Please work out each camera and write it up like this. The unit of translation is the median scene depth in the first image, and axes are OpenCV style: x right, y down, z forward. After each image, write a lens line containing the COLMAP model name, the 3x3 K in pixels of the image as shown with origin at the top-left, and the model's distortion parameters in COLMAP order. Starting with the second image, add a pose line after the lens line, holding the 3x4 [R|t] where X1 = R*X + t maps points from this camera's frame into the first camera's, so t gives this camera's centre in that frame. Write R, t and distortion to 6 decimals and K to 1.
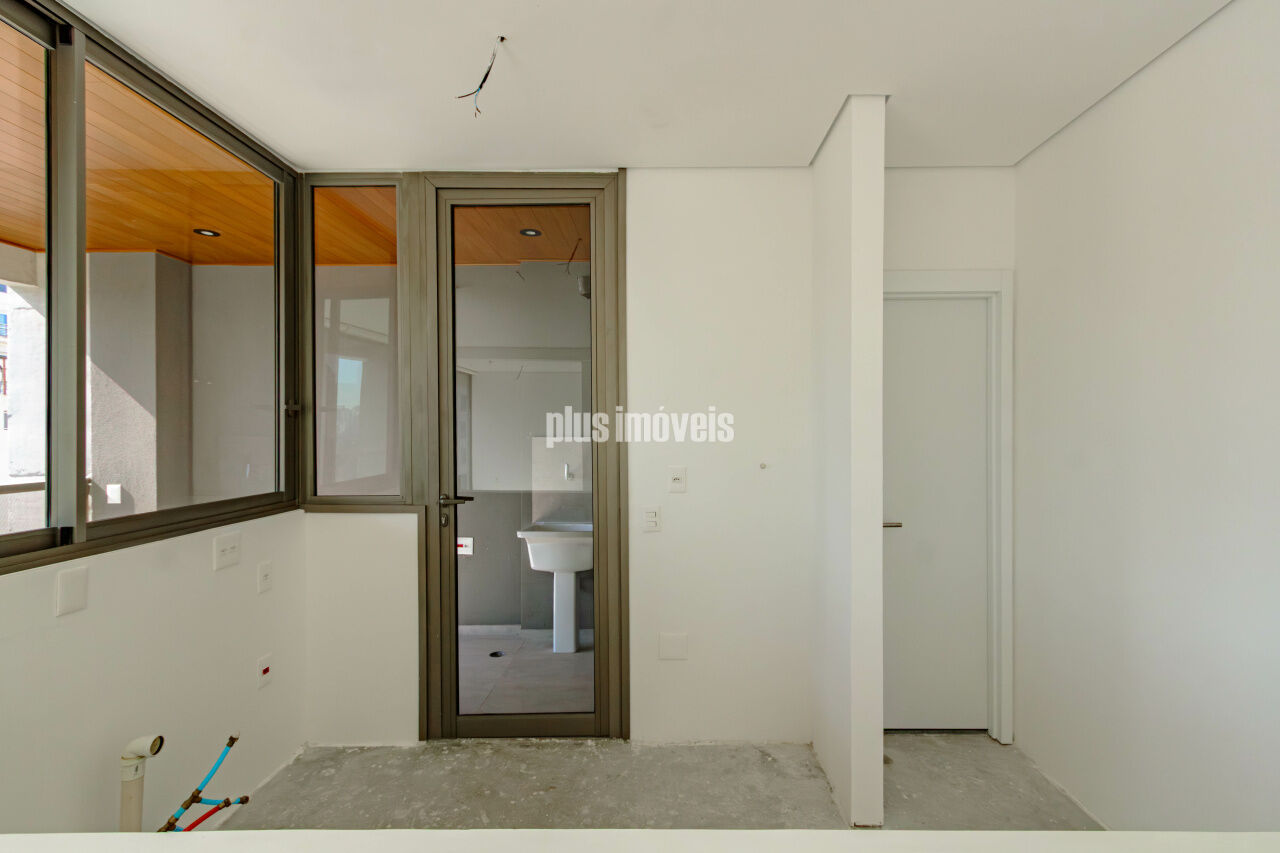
lens RADIAL K [[596.8, 0, 669.8], [0, 596.8, 432.4], [0, 0, 1]] dist [0.014068, -0.002478]
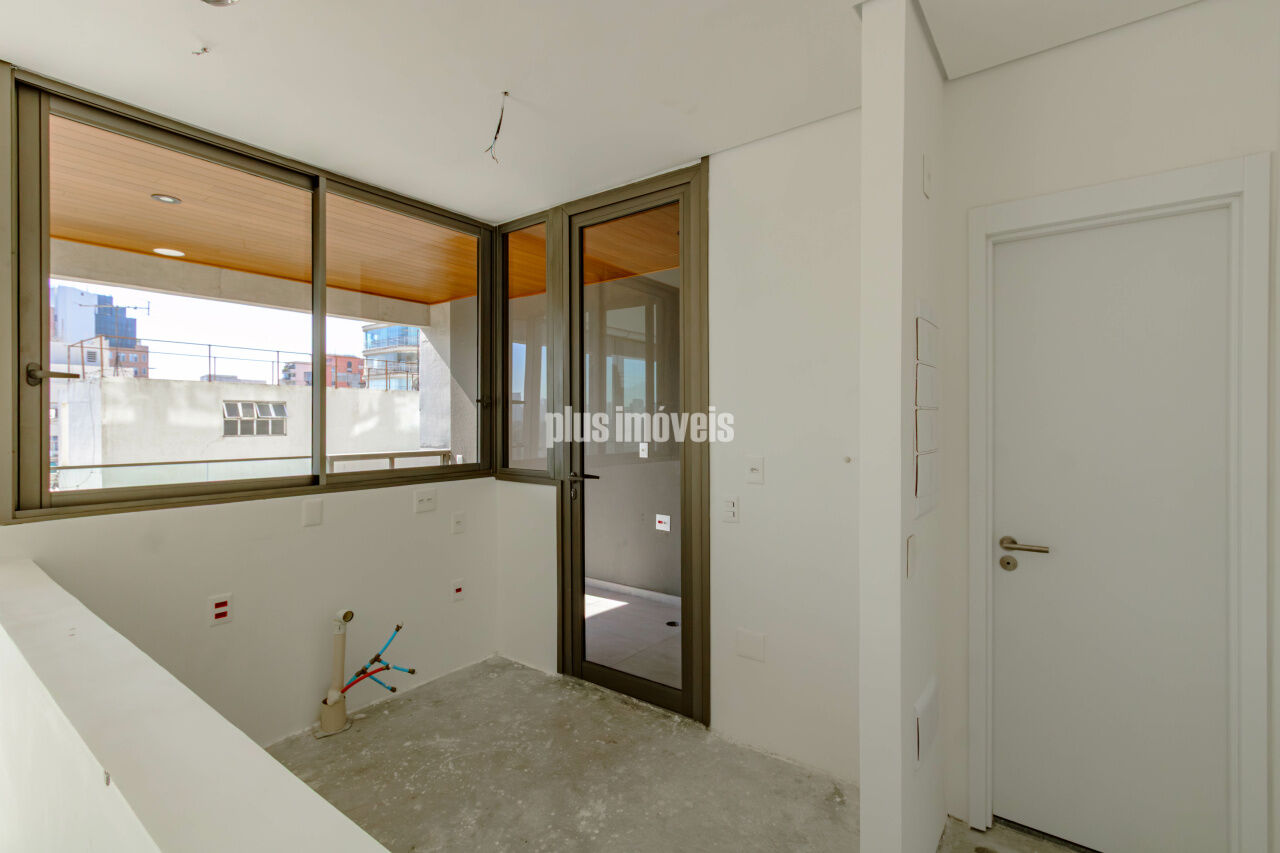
lens RADIAL K [[596.8, 0, 629.8], [0, 596.8, 422.1], [0, 0, 1]] dist [0.014068, -0.002478]
pose [[0.790304, 0.003881, -0.612702, 0.443699], [-0.001696, 0.999990, 0.004146, -0.000898], [0.612712, -0.002237, 0.790303, 0.130883]]
